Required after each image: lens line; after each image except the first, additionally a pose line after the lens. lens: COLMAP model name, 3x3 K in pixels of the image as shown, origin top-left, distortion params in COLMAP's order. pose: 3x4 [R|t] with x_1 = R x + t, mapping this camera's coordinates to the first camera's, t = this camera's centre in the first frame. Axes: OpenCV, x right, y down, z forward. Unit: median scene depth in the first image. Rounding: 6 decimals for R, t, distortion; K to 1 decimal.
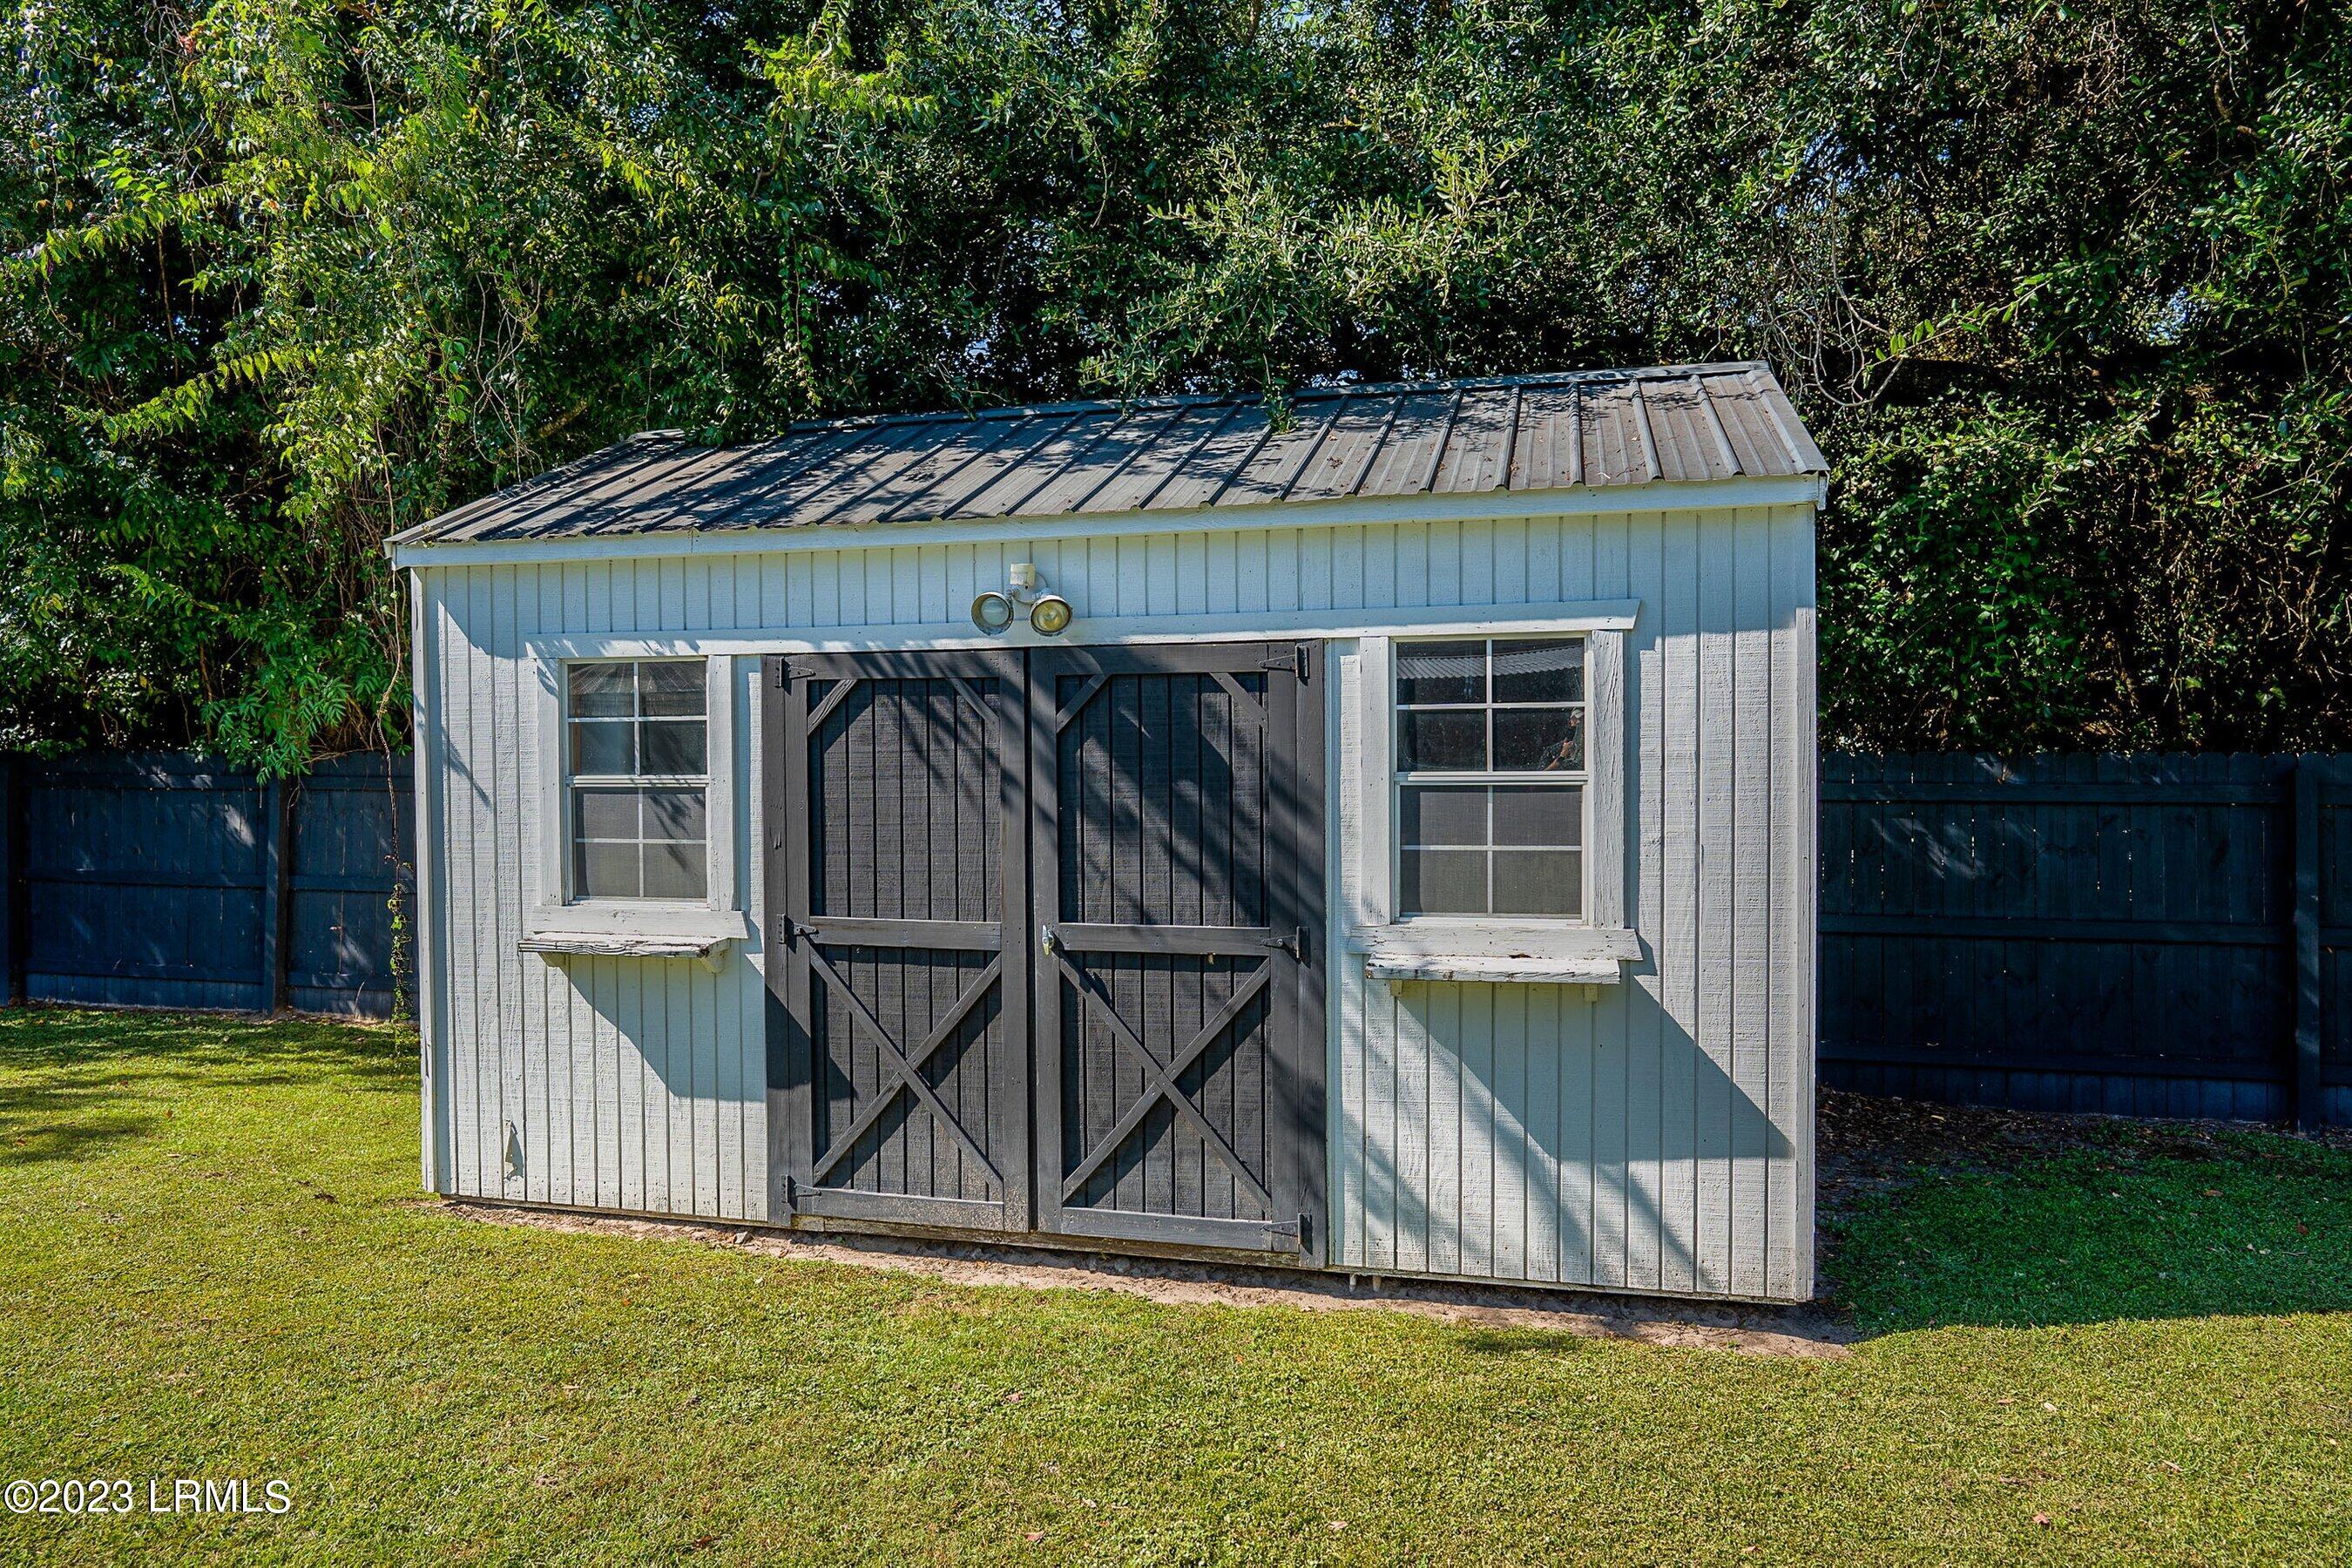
lens RADIAL K [[1495.9, 0, 1176.0], [0, 1495.9, 784.0], [0, 0, 1]] dist [-0.063970, 0.058420]
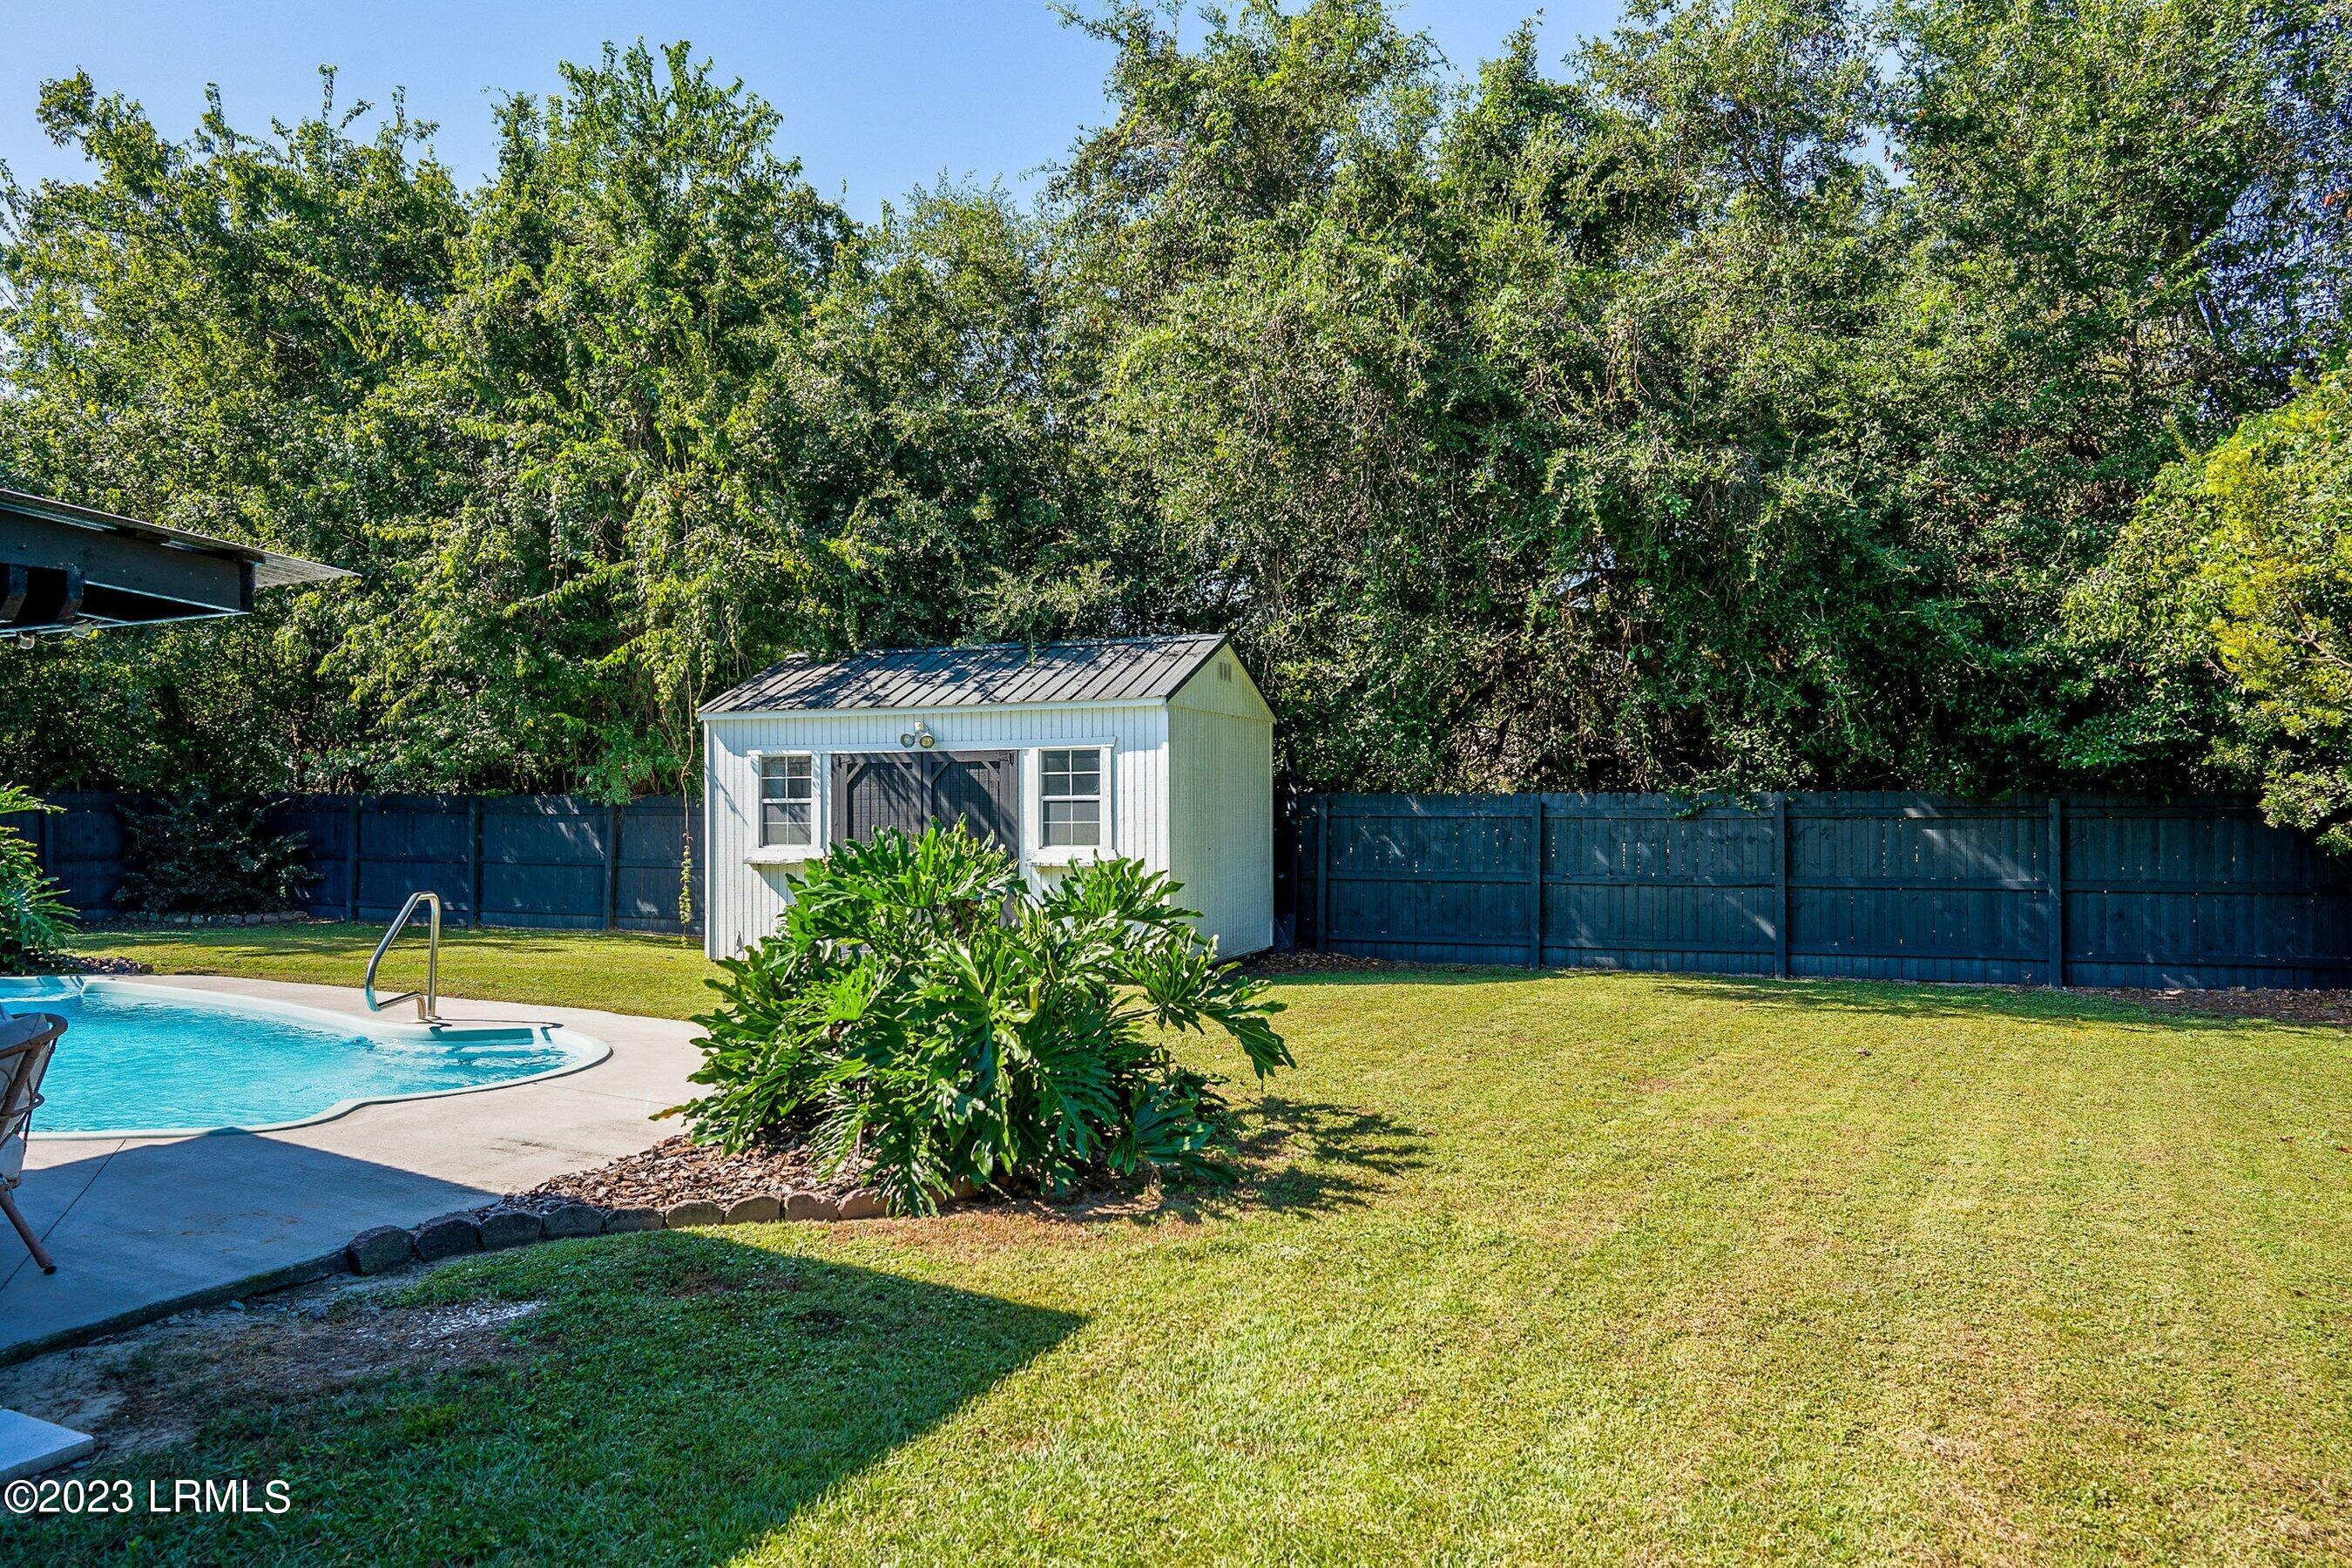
lens RADIAL K [[1495.9, 0, 1176.0], [0, 1495.9, 784.0], [0, 0, 1]] dist [-0.063970, 0.058420]
pose [[0.994486, -0.001124, -0.104864, 0.627629], [-0.002965, 0.999242, -0.038825, 0.070947], [0.104828, 0.038921, 0.993728, -1.622313]]
